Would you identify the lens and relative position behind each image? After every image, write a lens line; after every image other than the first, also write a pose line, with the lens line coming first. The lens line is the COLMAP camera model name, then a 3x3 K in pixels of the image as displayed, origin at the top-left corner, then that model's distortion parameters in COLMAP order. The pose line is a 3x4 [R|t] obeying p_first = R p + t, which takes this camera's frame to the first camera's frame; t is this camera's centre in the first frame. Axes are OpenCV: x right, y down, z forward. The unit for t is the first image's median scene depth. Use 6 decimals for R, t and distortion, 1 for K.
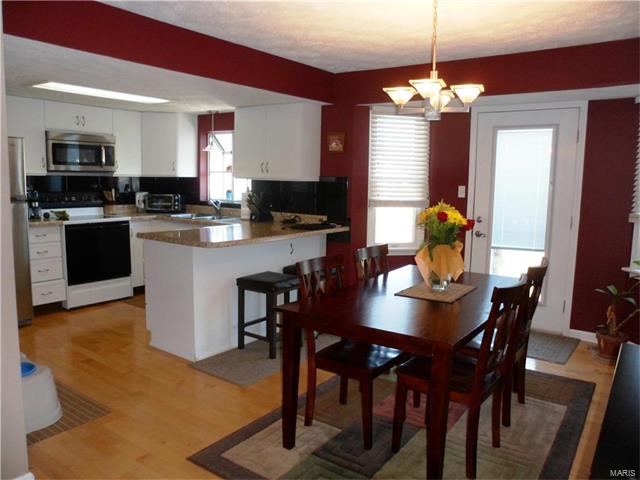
lens RADIAL K [[508.2, 0, 319.3], [0, 508.2, 243.3], [0, 0, 1]] dist [-0.137250, 0.154339]
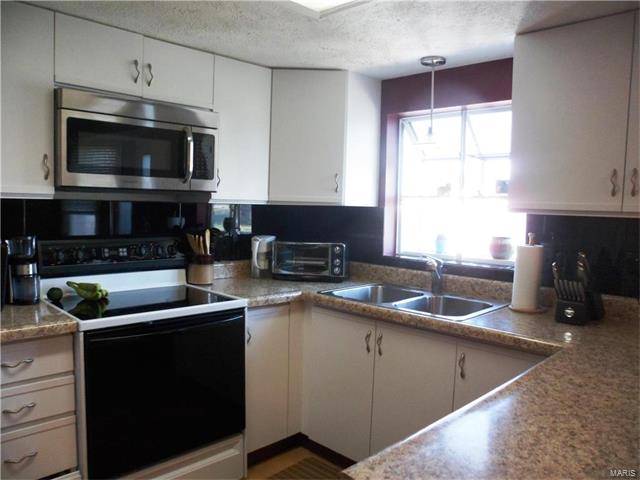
lens RADIAL K [[508.2, 0, 319.3], [0, 508.2, 243.3], [0, 0, 1]] dist [-0.137250, 0.154339]
pose [[0.988004, 0.013010, -0.153882, -0.249343], [-0.022612, 0.997893, -0.060817, -0.073680], [0.152767, 0.063567, 0.986216, 0.577448]]
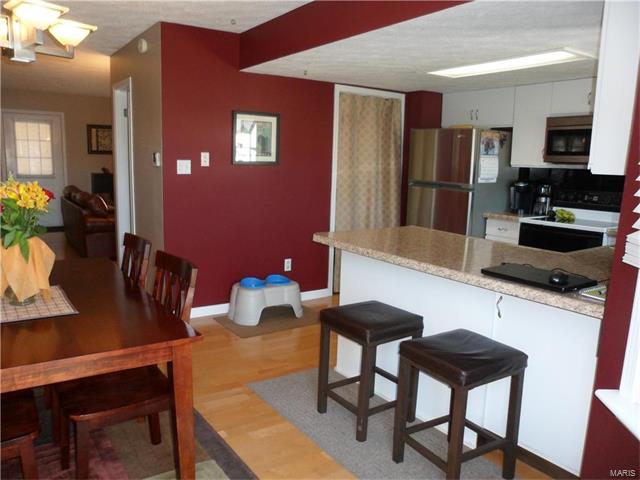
lens RADIAL K [[508.2, 0, 319.3], [0, 508.2, 243.3], [0, 0, 1]] dist [-0.137250, 0.154339]
pose [[-0.365363, 0.125445, -0.922374, 0.399919], [-0.150642, 0.969849, 0.191573, -0.104612], [0.918595, 0.208942, -0.335450, 0.867488]]
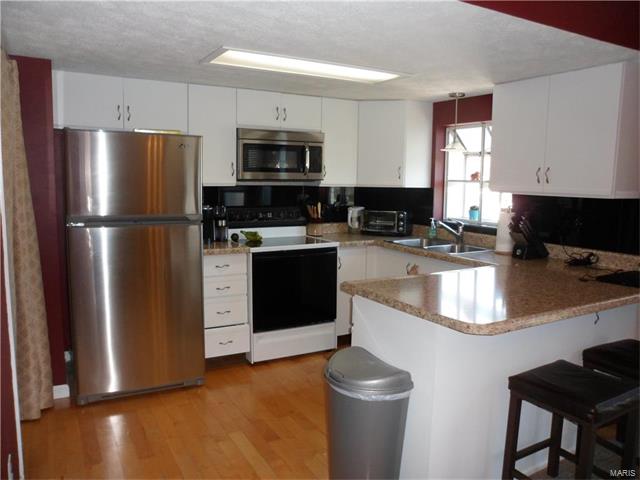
lens RADIAL K [[508.2, 0, 319.3], [0, 508.2, 243.3], [0, 0, 1]] dist [-0.137250, 0.154339]
pose [[0.911462, 0.043023, -0.409128, -0.098377], [-0.047476, 0.998872, -0.000728, -0.048685], [0.408635, 0.020087, 0.912477, 0.306229]]
